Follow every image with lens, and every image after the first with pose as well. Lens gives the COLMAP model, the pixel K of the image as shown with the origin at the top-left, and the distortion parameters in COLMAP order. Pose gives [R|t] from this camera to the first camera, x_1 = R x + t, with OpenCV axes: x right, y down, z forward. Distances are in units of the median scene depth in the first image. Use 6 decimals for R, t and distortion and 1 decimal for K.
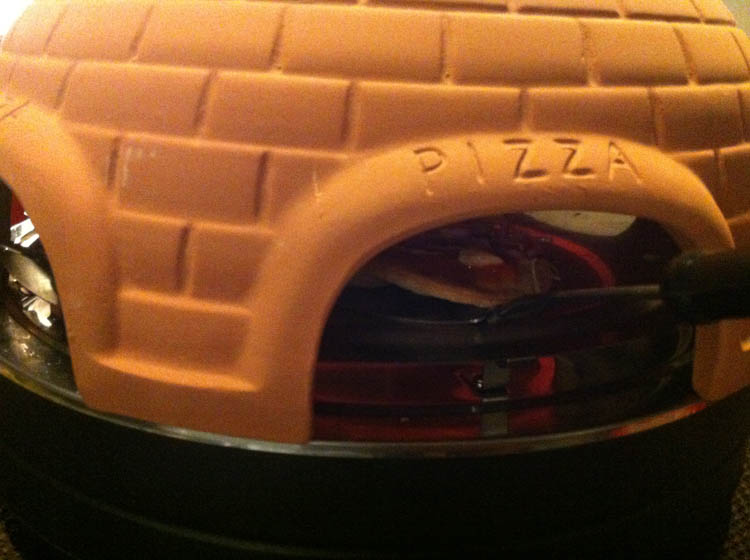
lens RADIAL K [[744.6, 0, 374.8], [0, 744.6, 301.2], [0, 0, 1]] dist [0.042918, -0.161477]
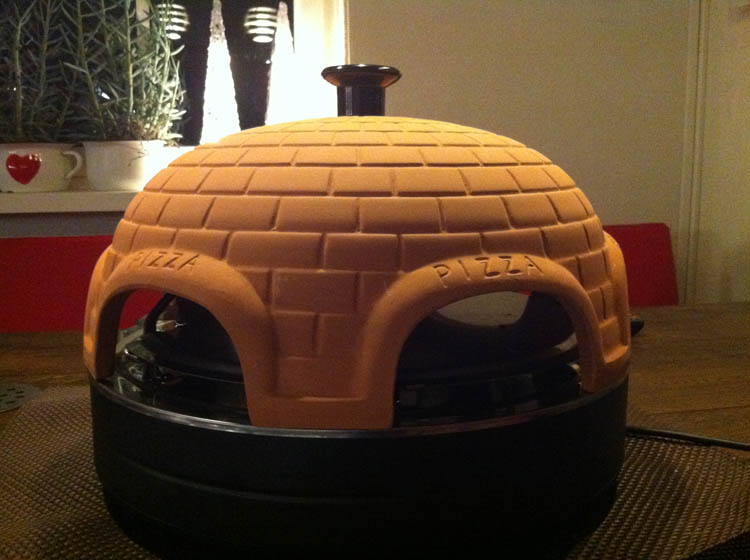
lens RADIAL K [[744.6, 0, 374.8], [0, 744.6, 301.2], [0, 0, 1]] dist [0.042918, -0.161477]
pose [[0.981226, -0.076757, 0.176932, -0.436780], [0.105606, 0.981470, -0.159888, 0.177232], [-0.161381, 0.175571, 0.971149, -0.829708]]
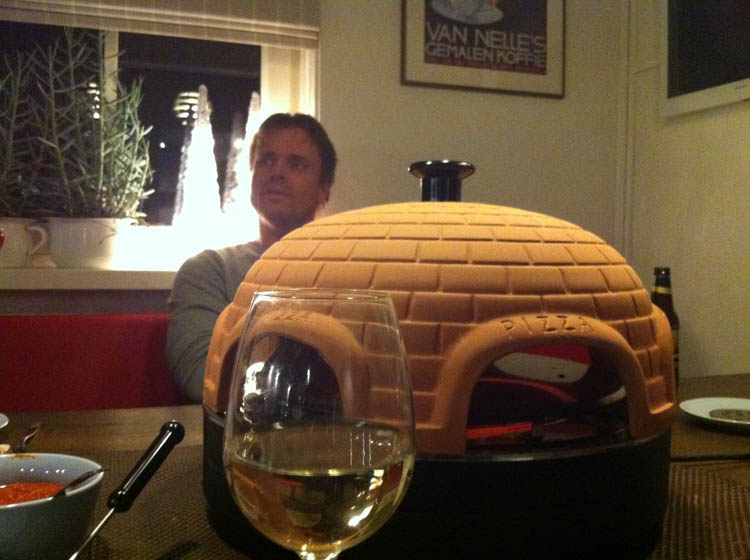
lens RADIAL K [[744.6, 0, 374.8], [0, 744.6, 301.2], [0, 0, 1]] dist [0.042918, -0.161477]
pose [[0.995040, -0.030378, 0.094721, -0.552507], [0.056409, 0.956636, -0.285773, 0.379218], [-0.081933, 0.289698, 0.953605, -1.210991]]
